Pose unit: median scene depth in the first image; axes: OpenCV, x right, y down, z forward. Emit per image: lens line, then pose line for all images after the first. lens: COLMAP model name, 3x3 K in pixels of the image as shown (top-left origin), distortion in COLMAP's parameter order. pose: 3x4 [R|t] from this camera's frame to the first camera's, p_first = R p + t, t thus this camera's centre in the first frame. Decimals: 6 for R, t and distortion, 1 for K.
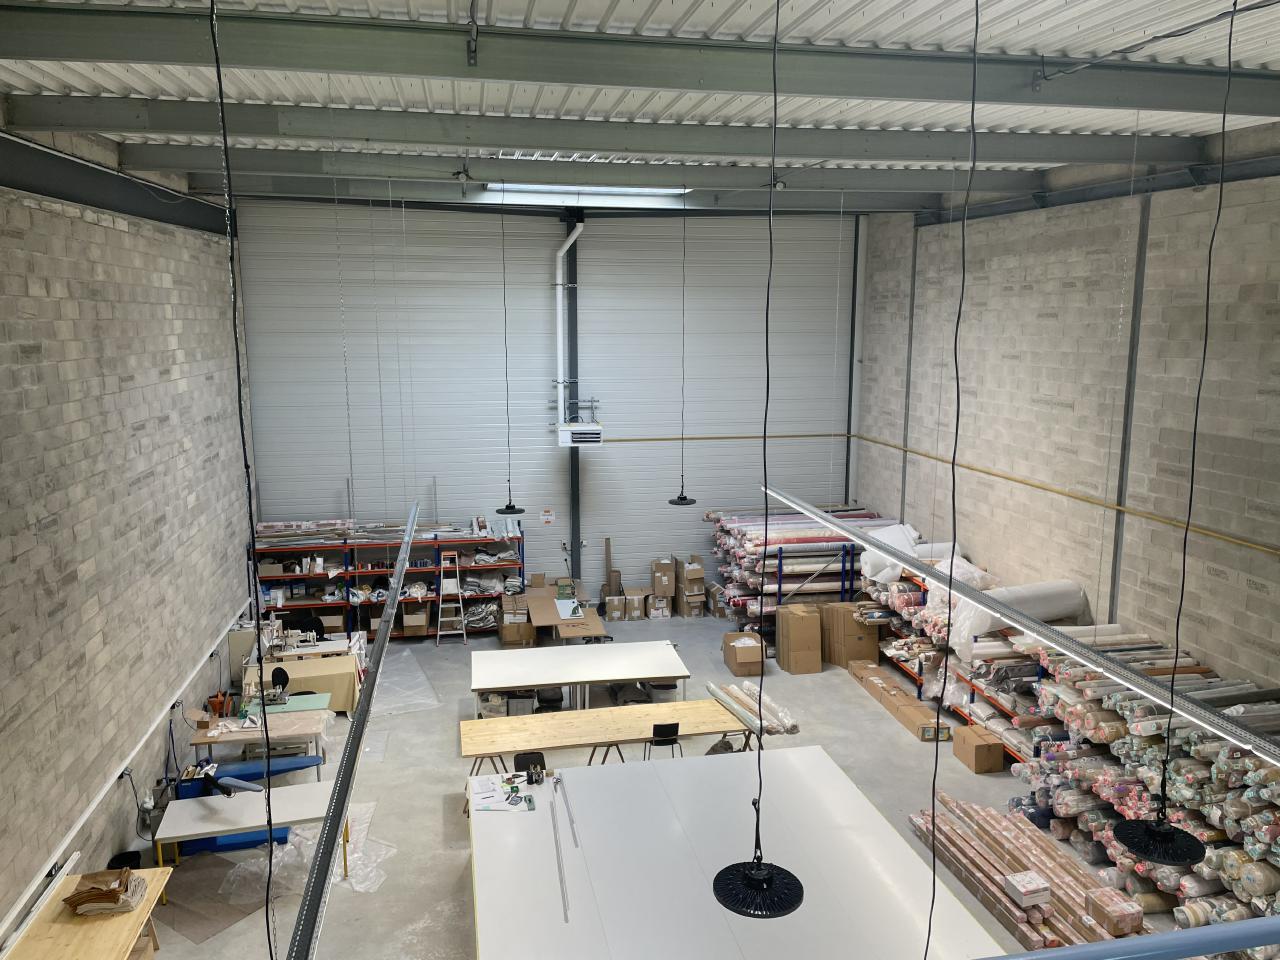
lens RADIAL K [[963.6, 0, 648.3], [0, 963.6, 483.5], [0, 0, 1]] dist [0.104567, -0.136593]
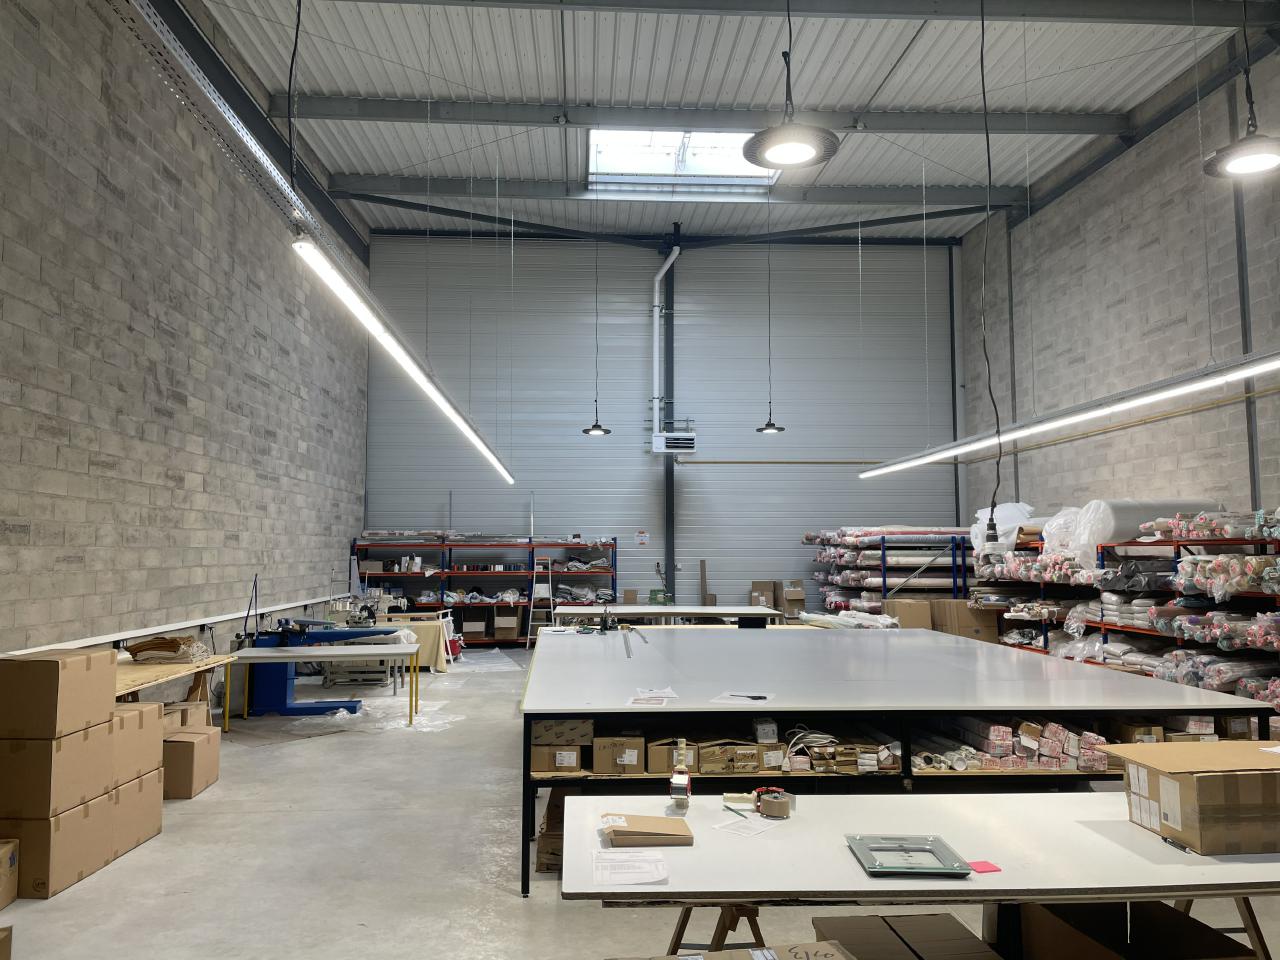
lens RADIAL K [[964.3, 0, 632.5], [0, 964.3, 480.7], [0, 0, 1]] dist [0.102615, -0.127864]
pose [[0.990985, -0.013365, -0.133303, 0.020477], [-0.019529, 0.969973, -0.242427, 0.239897], [0.132540, 0.242845, 0.960968, 0.037363]]
